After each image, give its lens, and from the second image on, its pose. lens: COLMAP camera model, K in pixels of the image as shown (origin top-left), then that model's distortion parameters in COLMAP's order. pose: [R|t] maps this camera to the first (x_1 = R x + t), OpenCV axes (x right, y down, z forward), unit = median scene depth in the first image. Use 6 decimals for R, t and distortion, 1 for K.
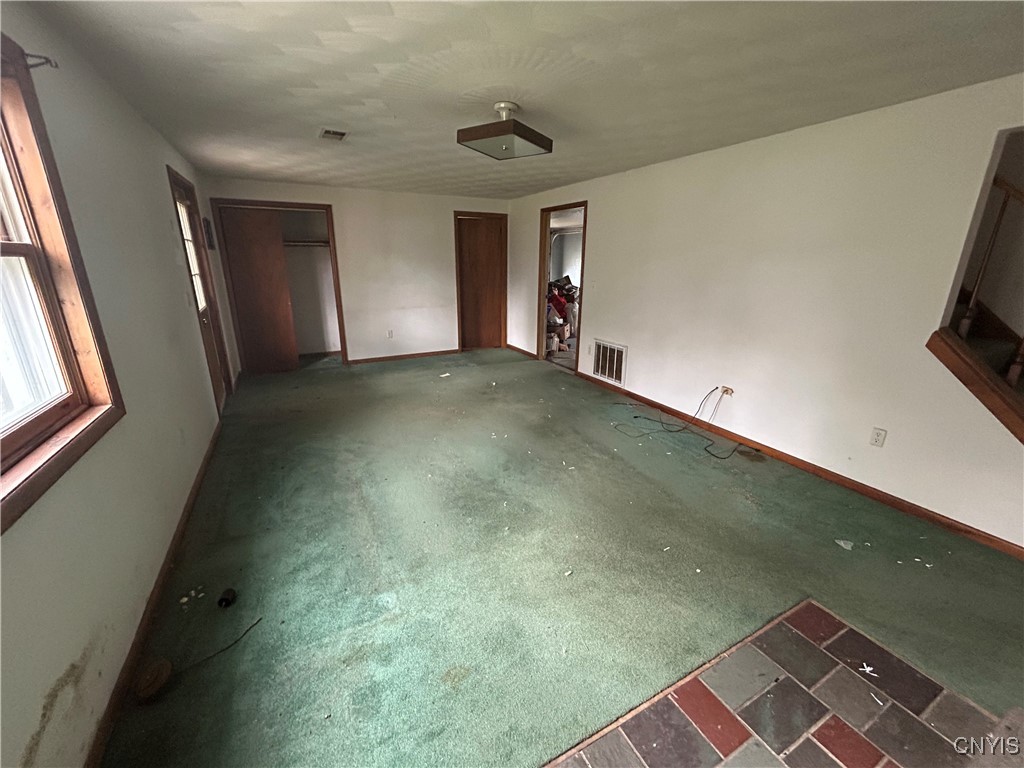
lens RADIAL K [[414.7, 0, 509.9], [0, 414.7, 381.9], [0, 0, 1]] dist [0.003393, 0.000516]
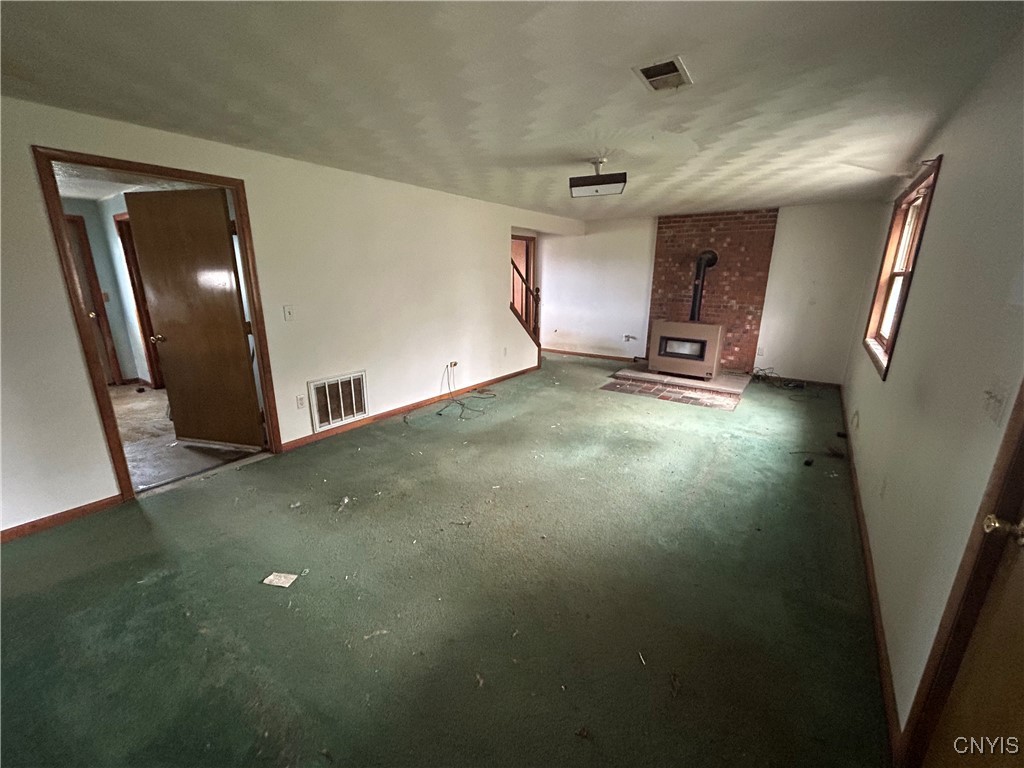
lens RADIAL K [[414.7, 0, 513.8], [0, 414.7, 385.0], [0, 0, 1]] dist [0.003393, 0.000516]
pose [[-0.443490, -0.244221, 0.862365, -0.617801], [0.250334, 0.890117, 0.380820, -0.306843], [-0.860610, 0.384769, -0.333621, 1.003582]]
